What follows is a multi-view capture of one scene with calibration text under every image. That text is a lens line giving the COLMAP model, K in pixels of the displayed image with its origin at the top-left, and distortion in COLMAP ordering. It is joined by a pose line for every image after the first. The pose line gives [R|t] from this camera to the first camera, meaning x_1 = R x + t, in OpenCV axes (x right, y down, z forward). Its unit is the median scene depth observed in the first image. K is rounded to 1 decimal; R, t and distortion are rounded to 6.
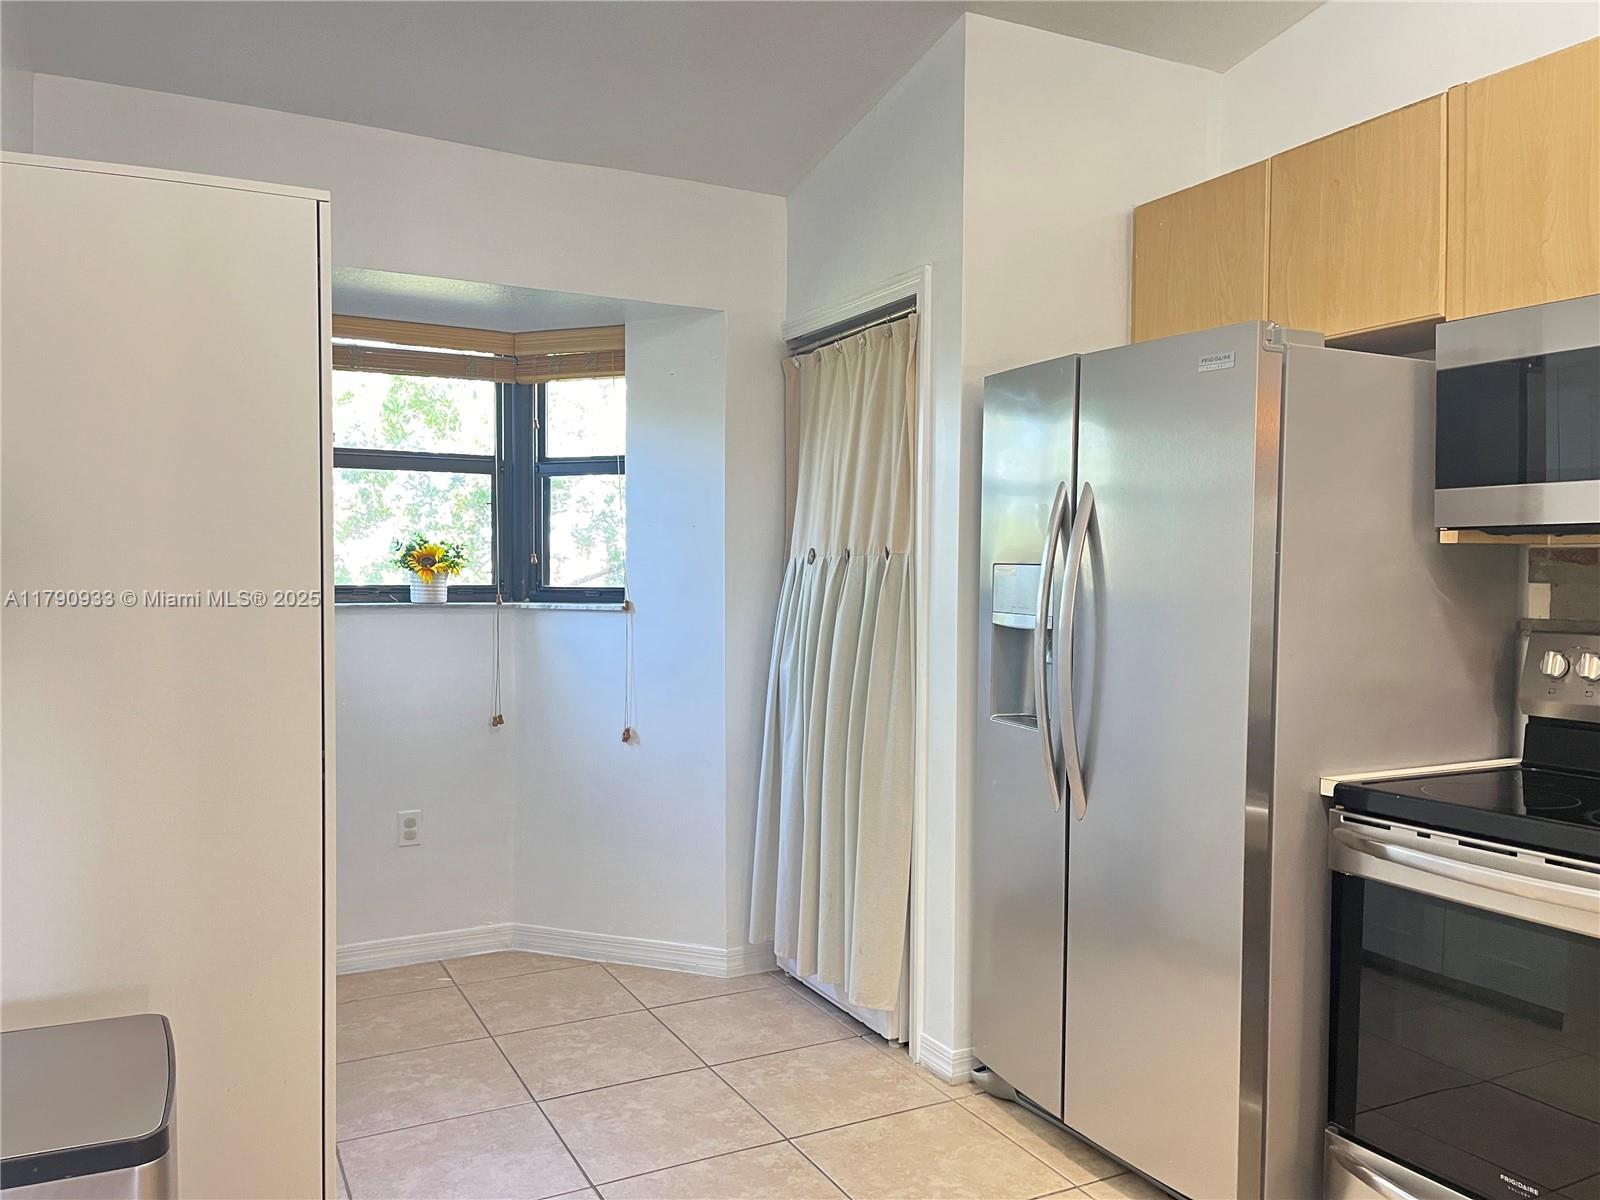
lens RADIAL K [[1210.6, 0, 795.8], [0, 1210.6, 602.3], [0, 0, 1]] dist [0.073239, -0.077694]
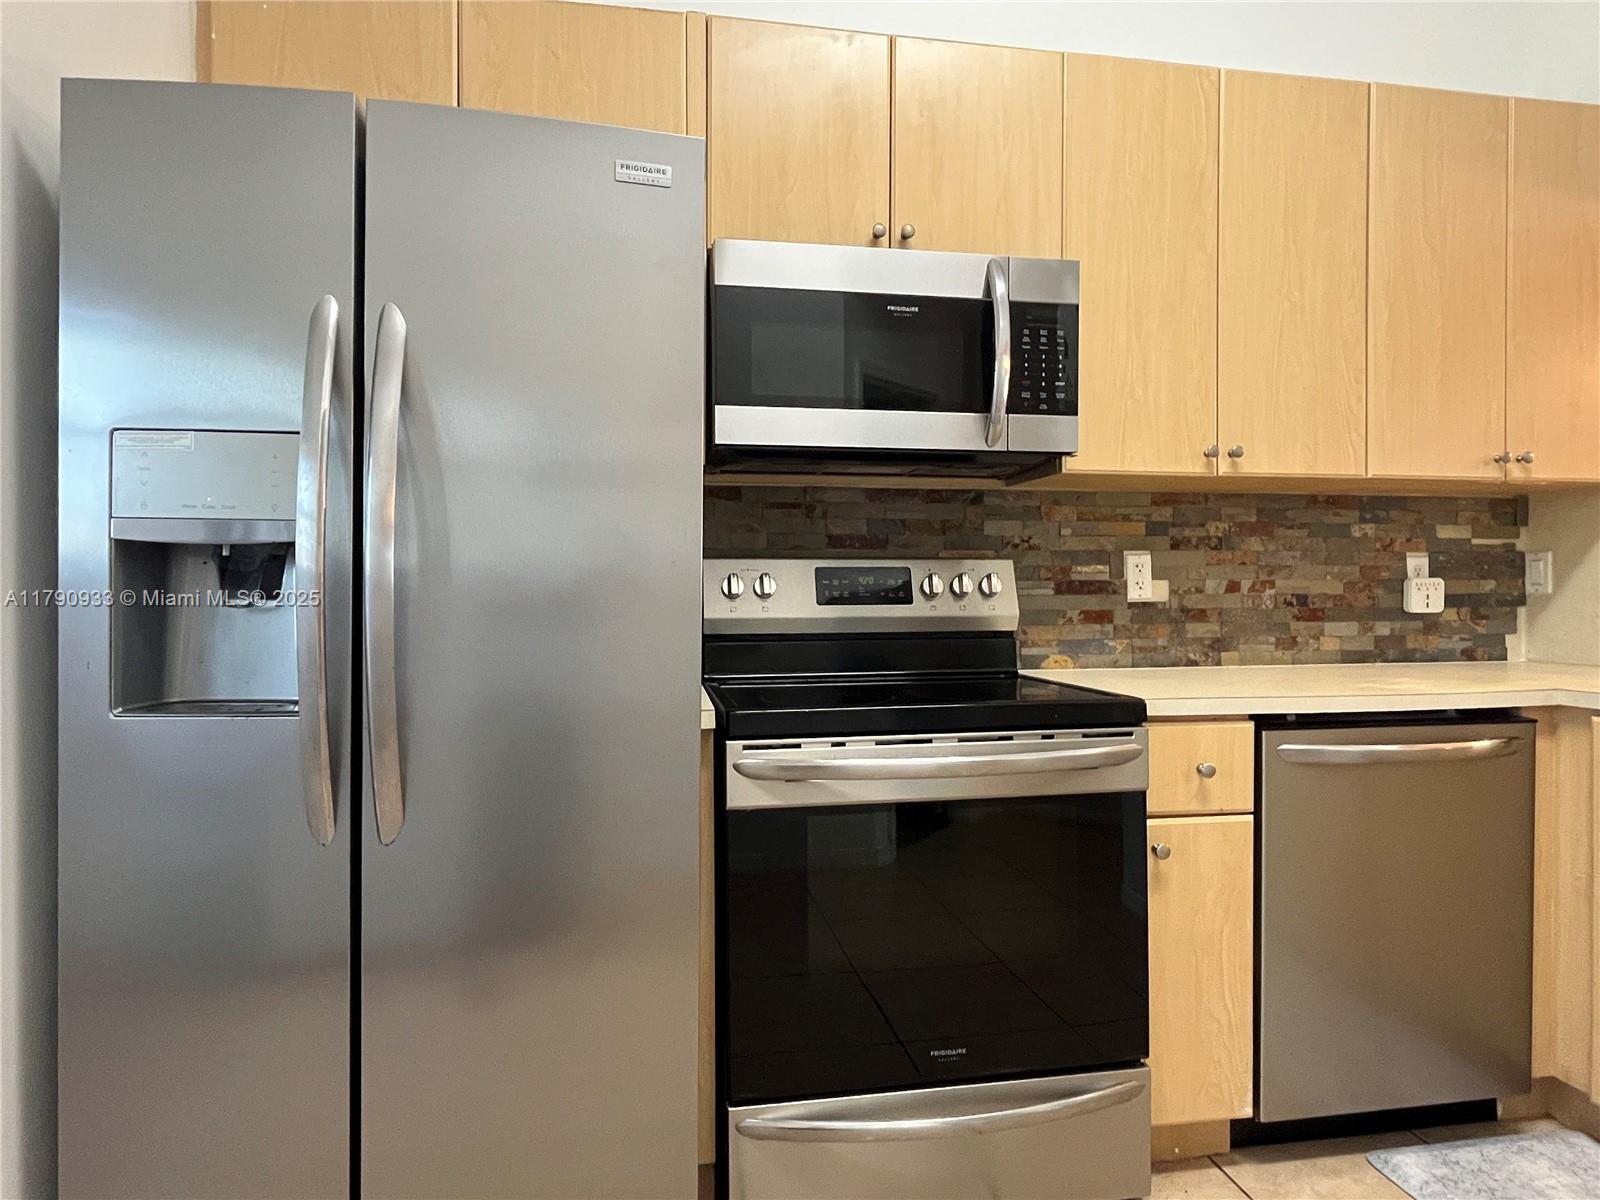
lens RADIAL K [[908.5, 0, 796.3], [0, 908.5, 597.0], [0, 0, 1]] dist [0.004903, -0.004923]
pose [[0.303413, -0.011666, 0.952788, -0.125568], [0.029414, 0.999563, 0.002872, 0.050017], [-0.952405, 0.027154, 0.303624, 0.574783]]
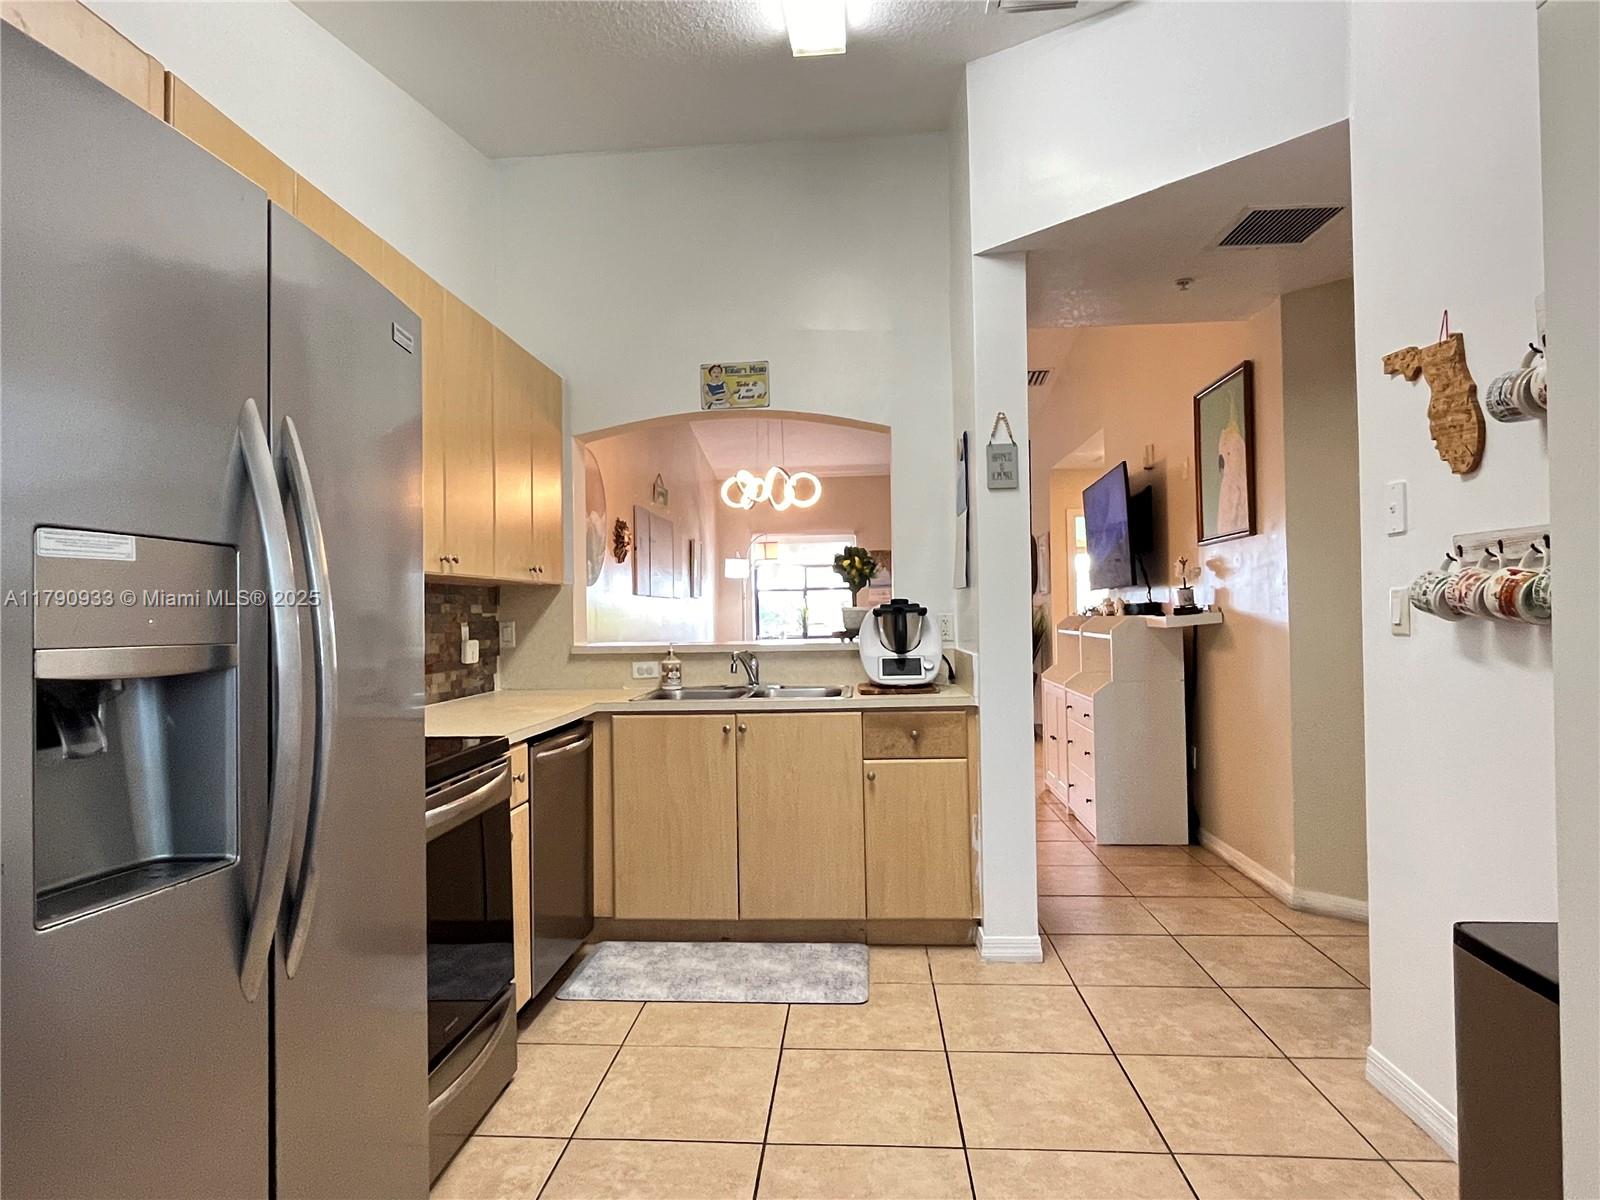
lens RADIAL K [[908.5, 0, 791.8], [0, 908.5, 603.3], [0, 0, 1]] dist [0.004903, -0.004923]
pose [[-0.852084, 0.011242, 0.523284, -0.184500], [0.022054, 0.999653, 0.014434, -0.004908], [-0.522940, 0.023839, -0.852036, 1.091782]]
